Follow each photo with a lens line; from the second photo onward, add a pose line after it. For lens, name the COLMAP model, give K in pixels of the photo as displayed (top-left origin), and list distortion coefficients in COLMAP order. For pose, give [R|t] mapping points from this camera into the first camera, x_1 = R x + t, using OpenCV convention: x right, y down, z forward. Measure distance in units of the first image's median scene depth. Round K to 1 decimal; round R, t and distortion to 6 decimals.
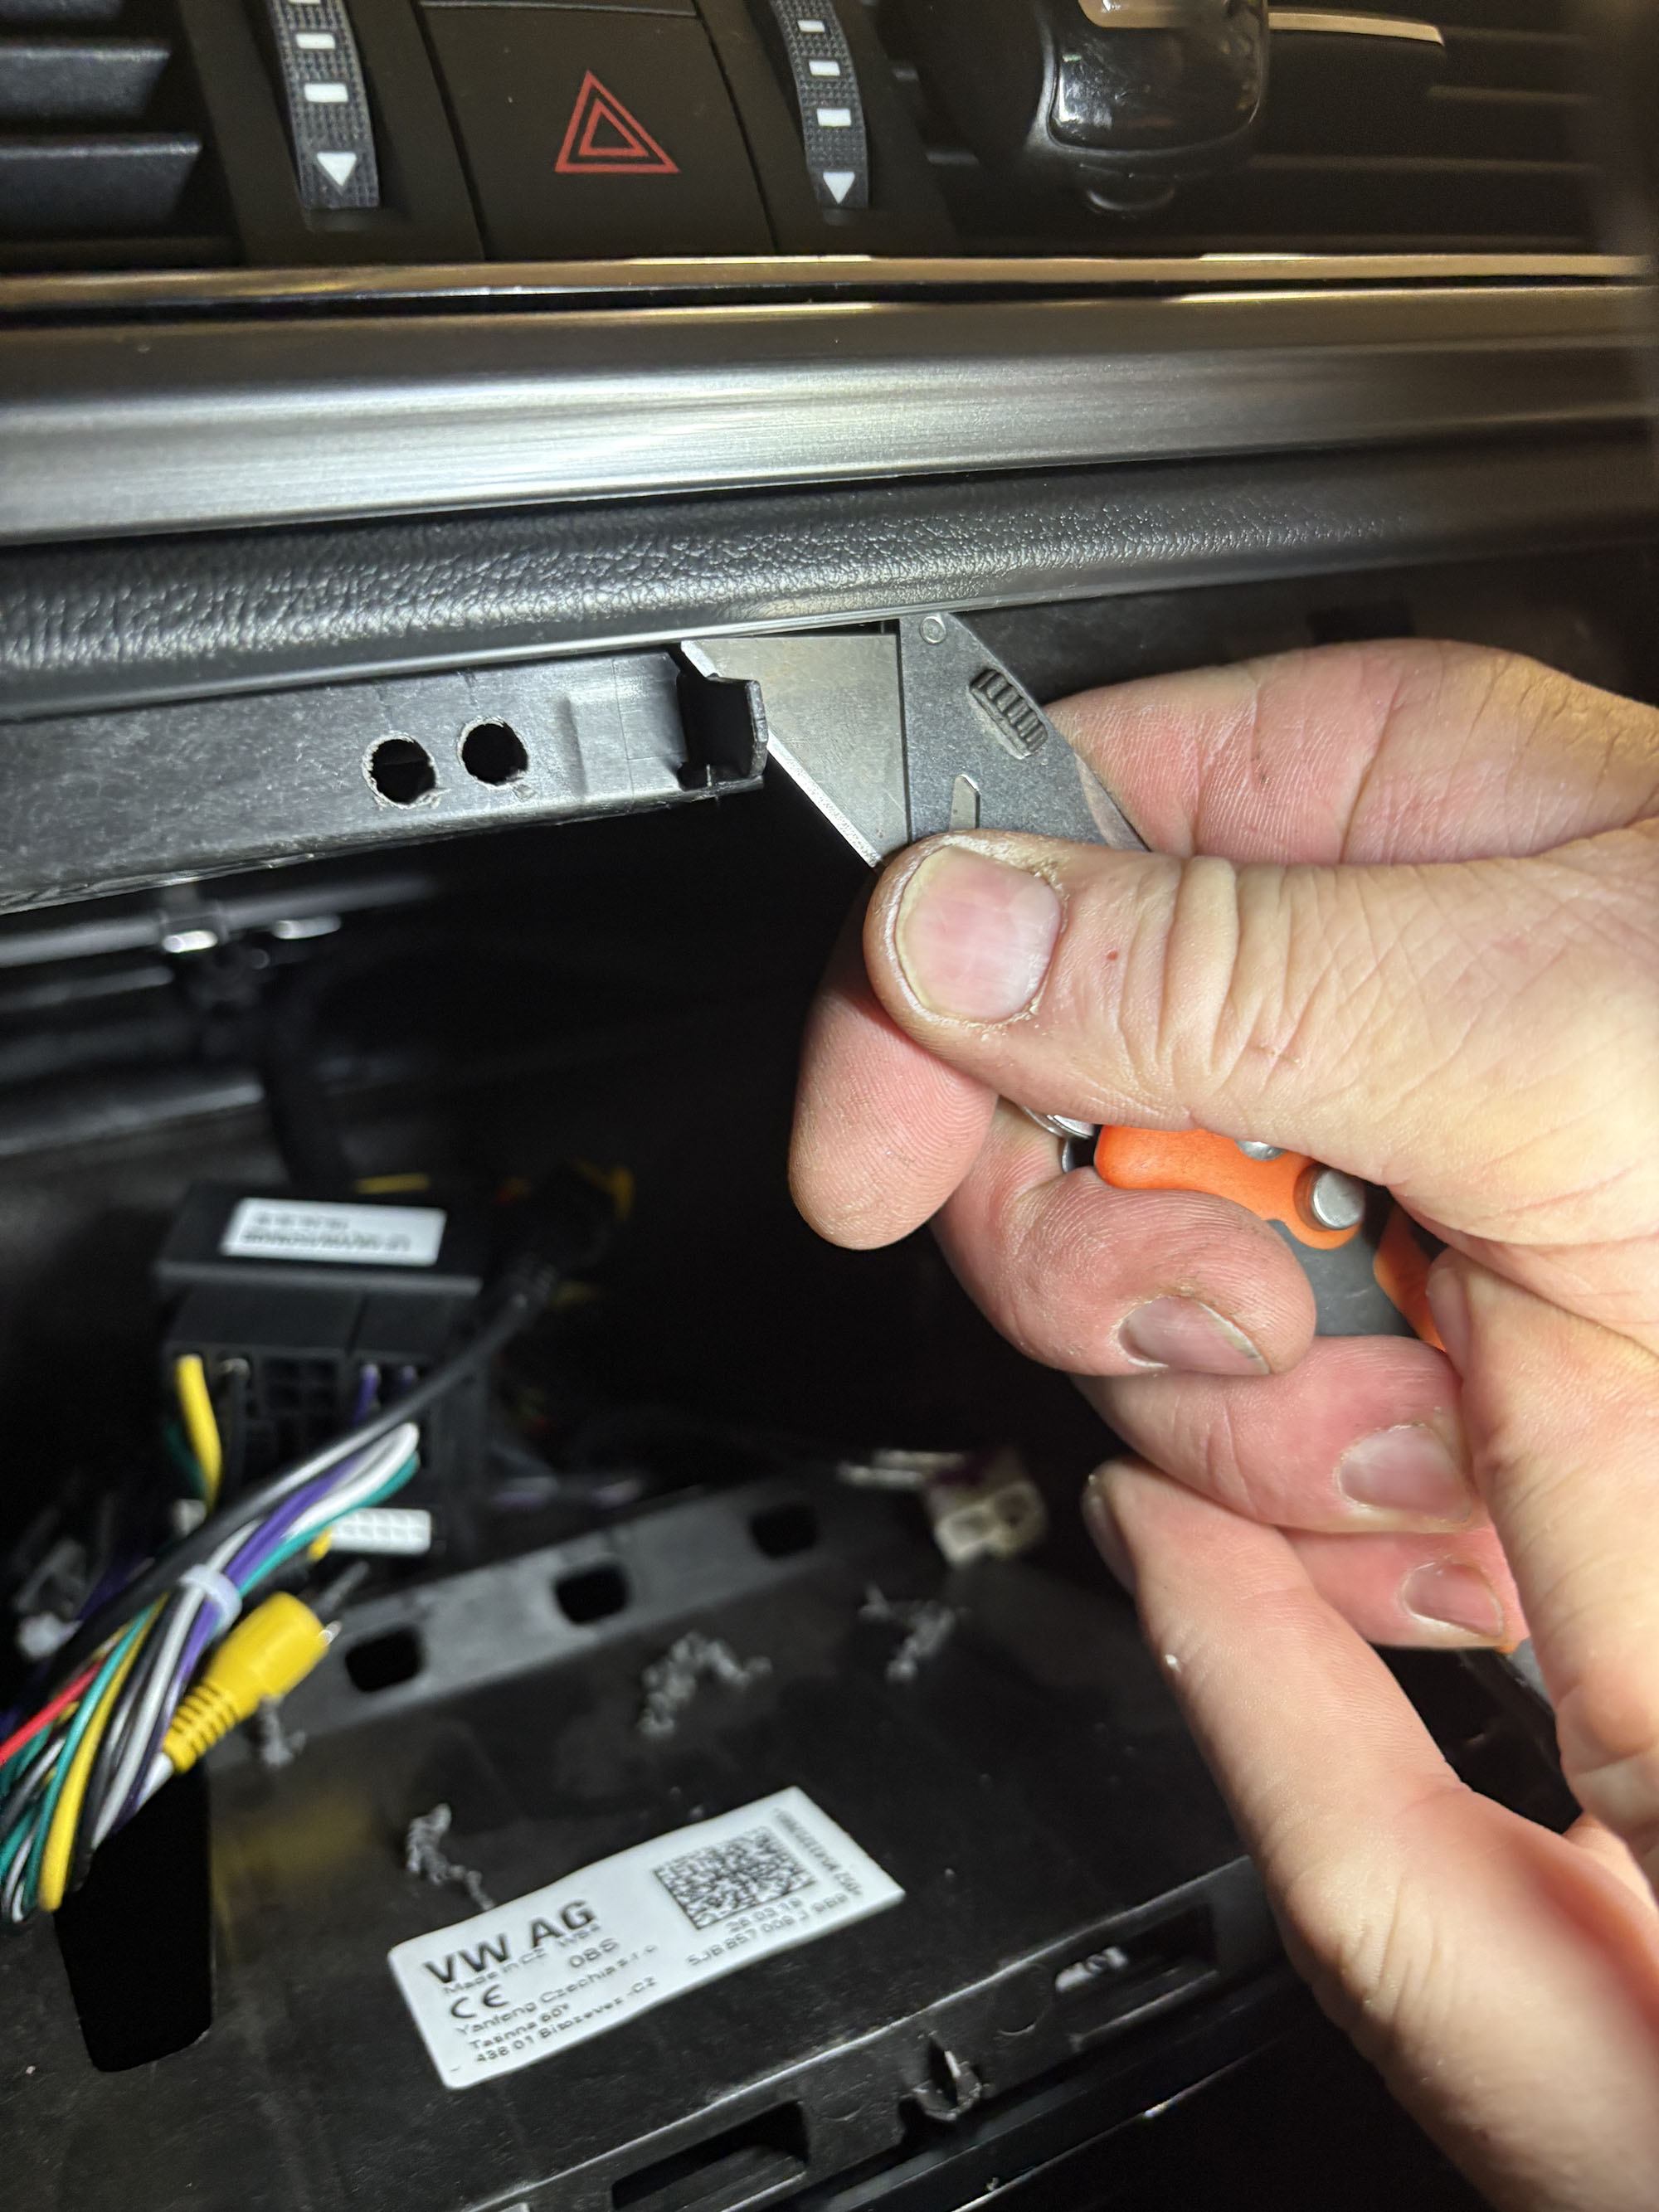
lens RADIAL K [[1699.4, 0, 822.4], [0, 1699.4, 1096.6], [0, 0, 1]] dist [-0.000384, -0.046910]
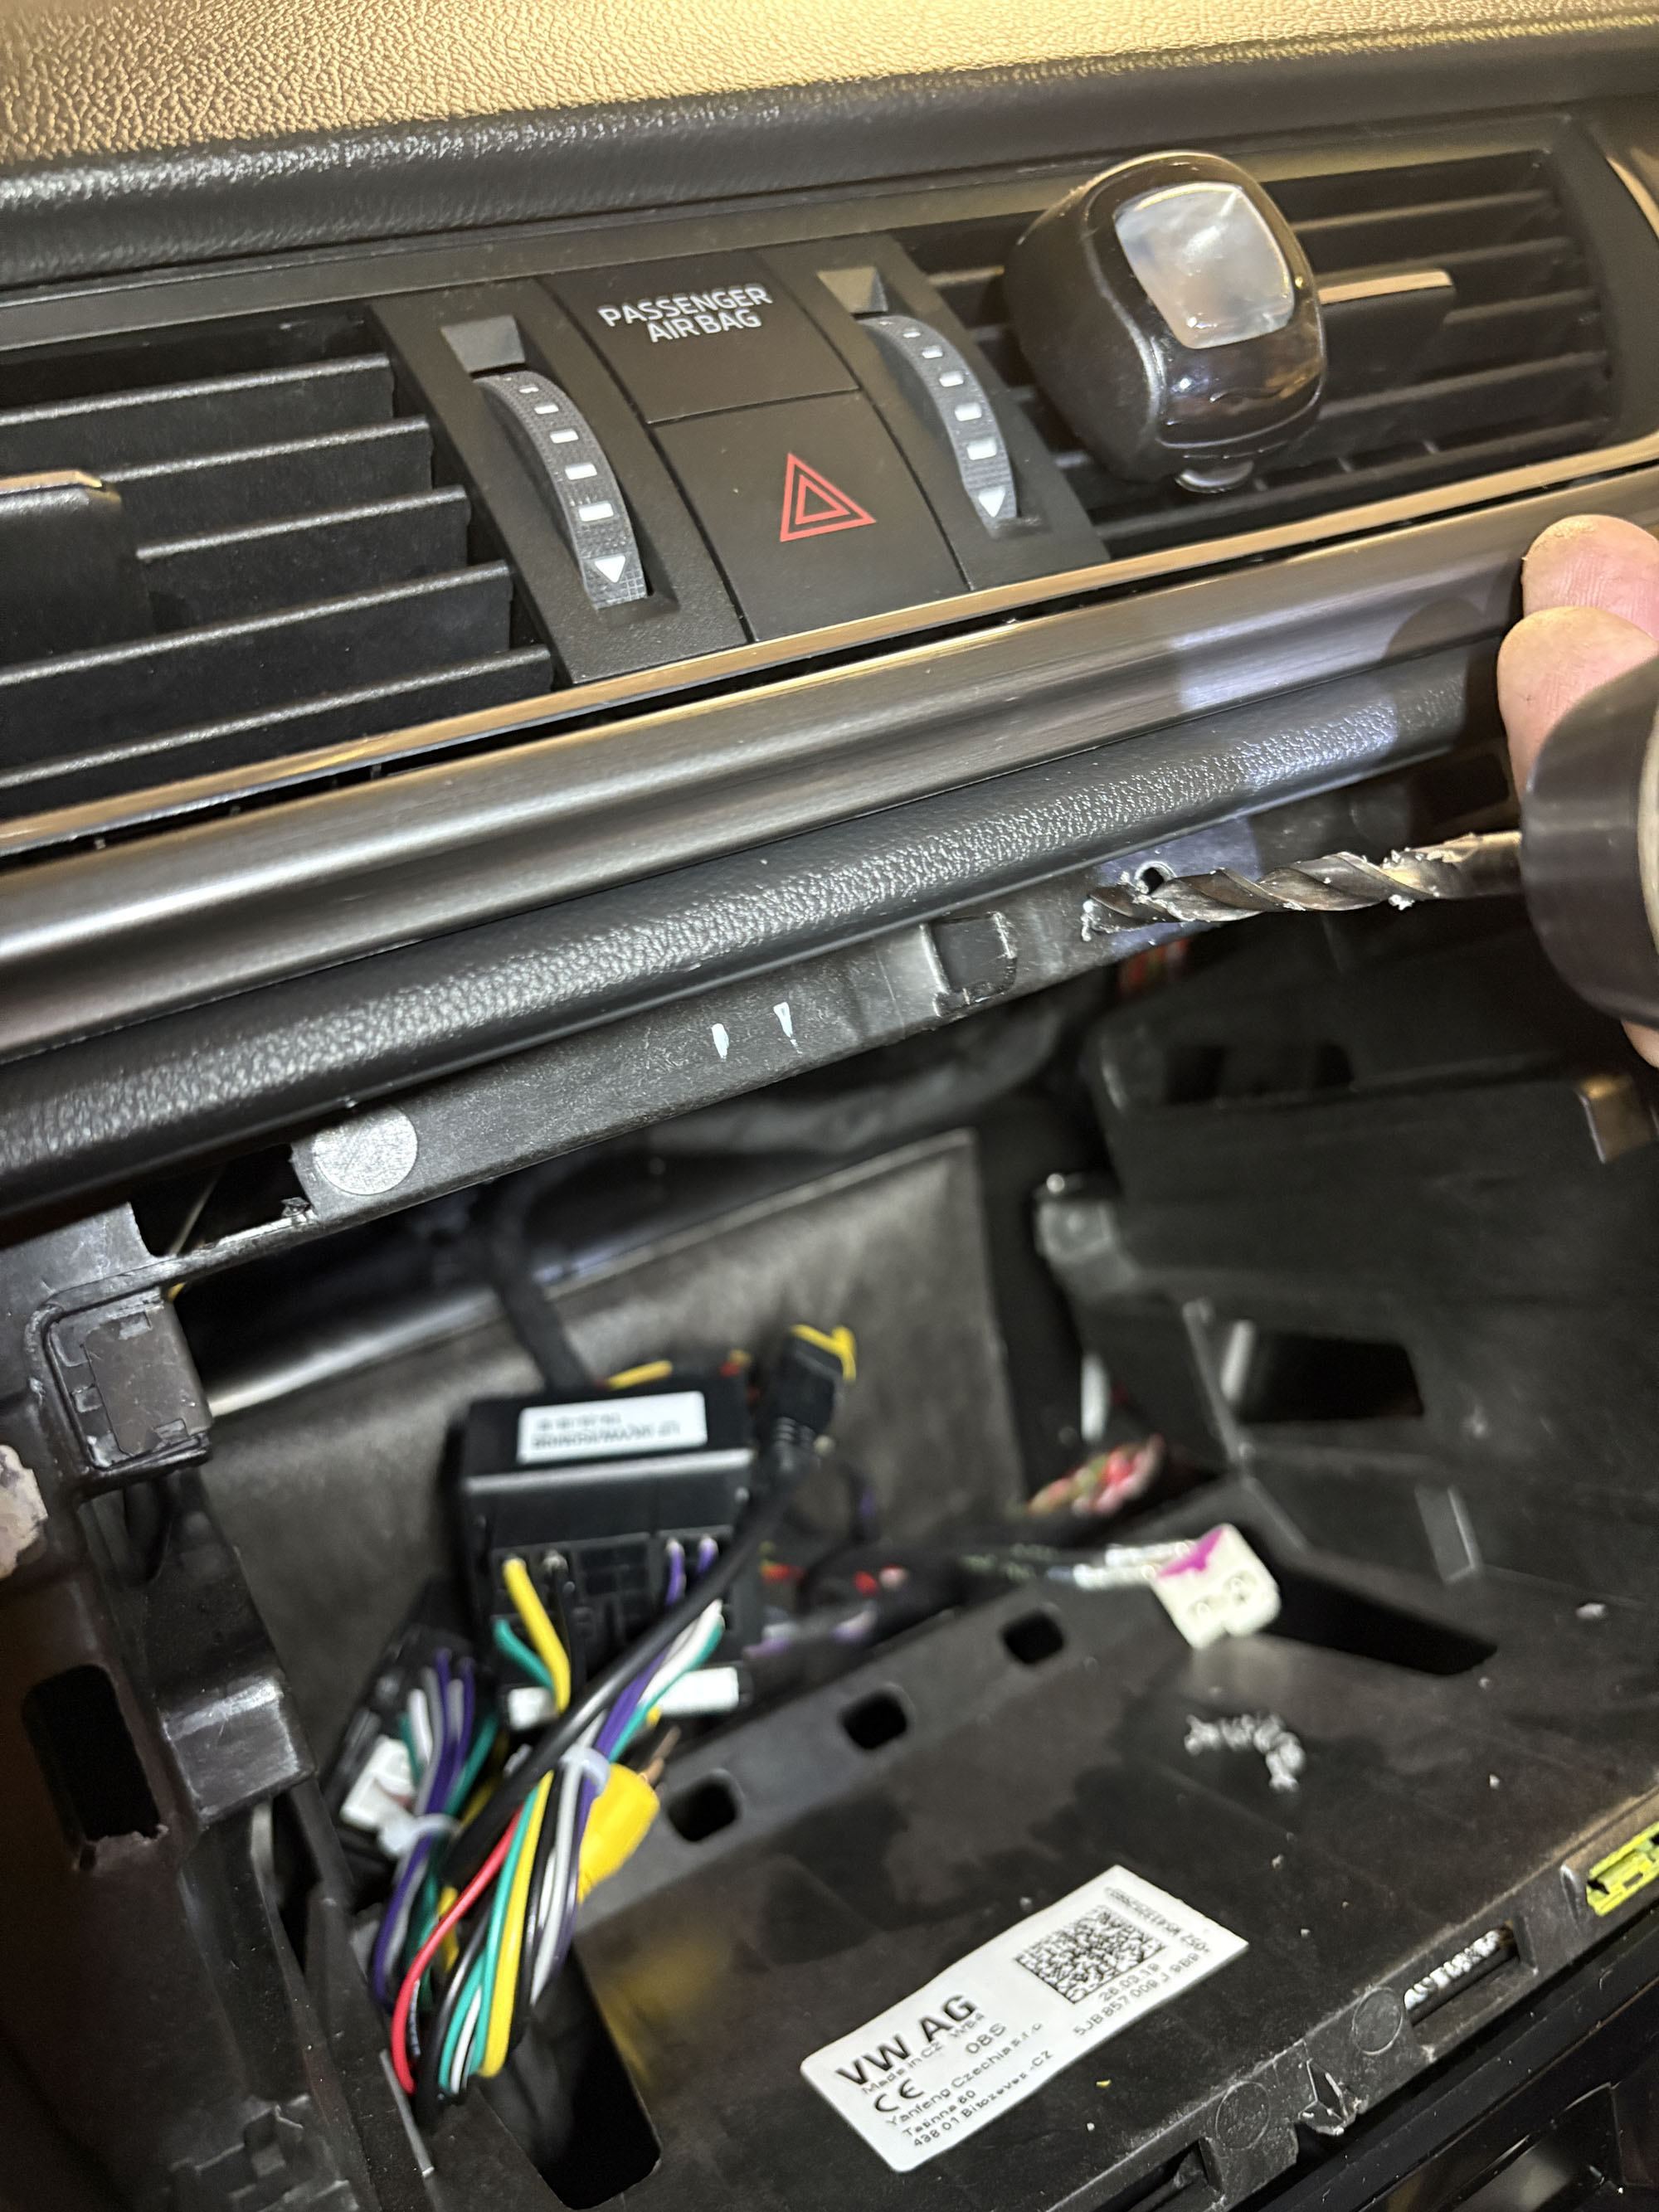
lens RADIAL K [[1695.3, 0, 821.7], [0, 1695.3, 1112.7], [0, 0, 1]] dist [0.007130, -0.050992]
pose [[0.988627, -0.150105, -0.009280, -0.137861], [0.149388, 0.987275, -0.054515, -0.054810], [0.017345, 0.052509, 0.998470, -0.152197]]
